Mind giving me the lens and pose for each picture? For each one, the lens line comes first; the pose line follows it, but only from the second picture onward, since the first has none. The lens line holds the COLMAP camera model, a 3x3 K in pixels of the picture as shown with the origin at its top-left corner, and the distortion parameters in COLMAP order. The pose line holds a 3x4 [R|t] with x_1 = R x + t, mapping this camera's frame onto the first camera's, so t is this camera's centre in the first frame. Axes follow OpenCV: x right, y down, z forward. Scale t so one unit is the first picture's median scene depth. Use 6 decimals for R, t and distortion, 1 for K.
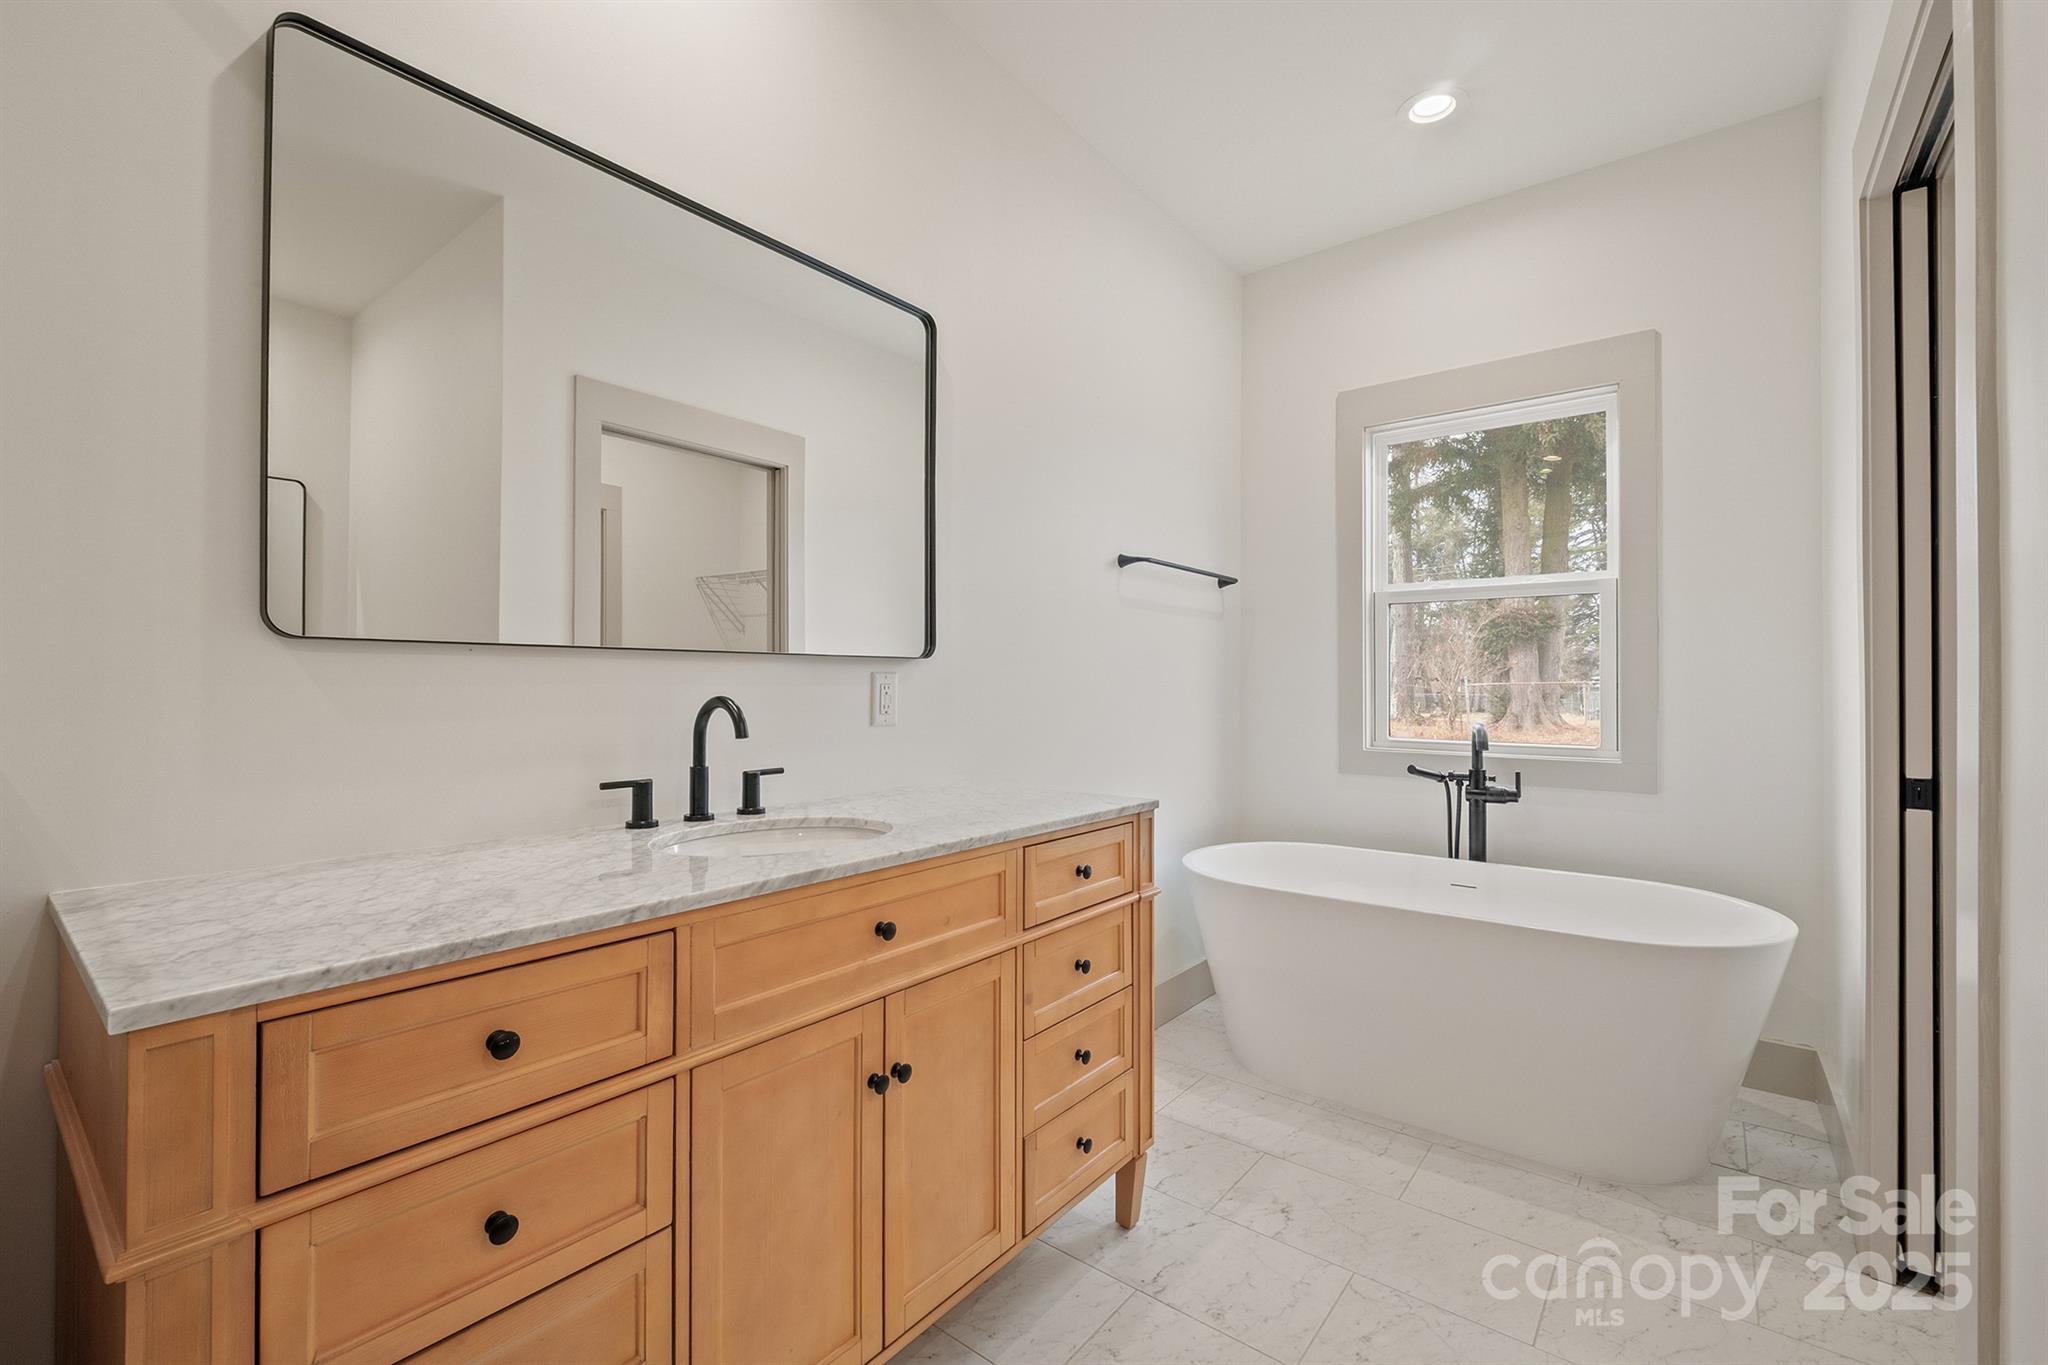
lens RADIAL K [[879.1, 0, 1024.7], [0, 879.1, 671.6], [0, 0, 1]] dist [0.000148, -0.000022]
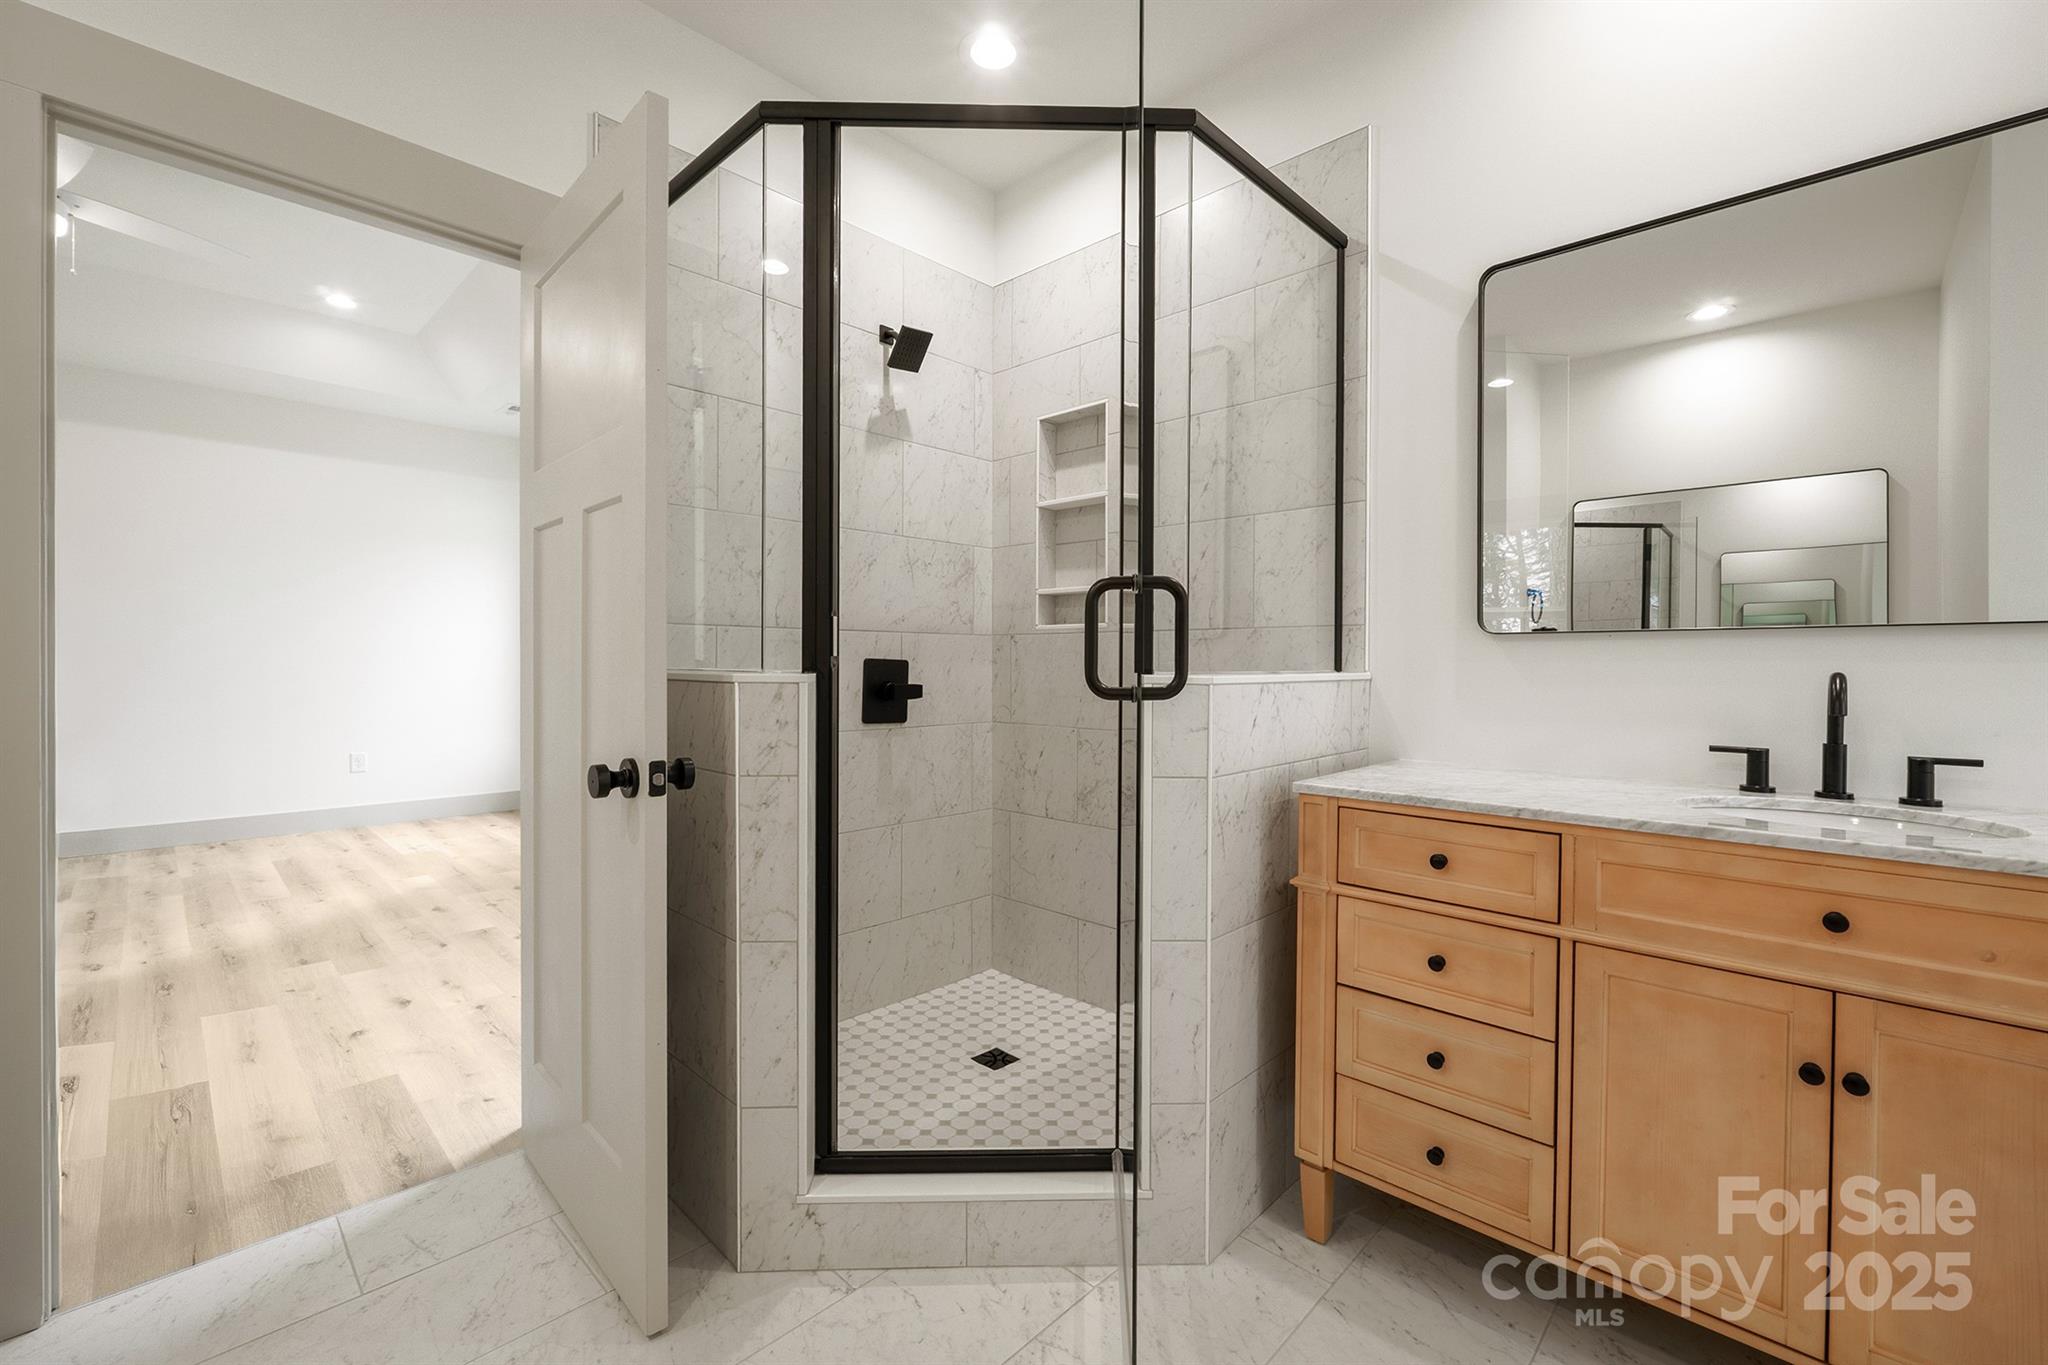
lens RADIAL K [[859.7, 0, 1033.7], [0, 859.7, 670.5], [0, 0, 1]] dist [-0.001666, -0.000112]
pose [[-0.103292, -0.000152, -0.994651, 0.905807], [0.008259, 0.999965, -0.001011, 0.025715], [0.994617, -0.008319, -0.103287, 0.277406]]
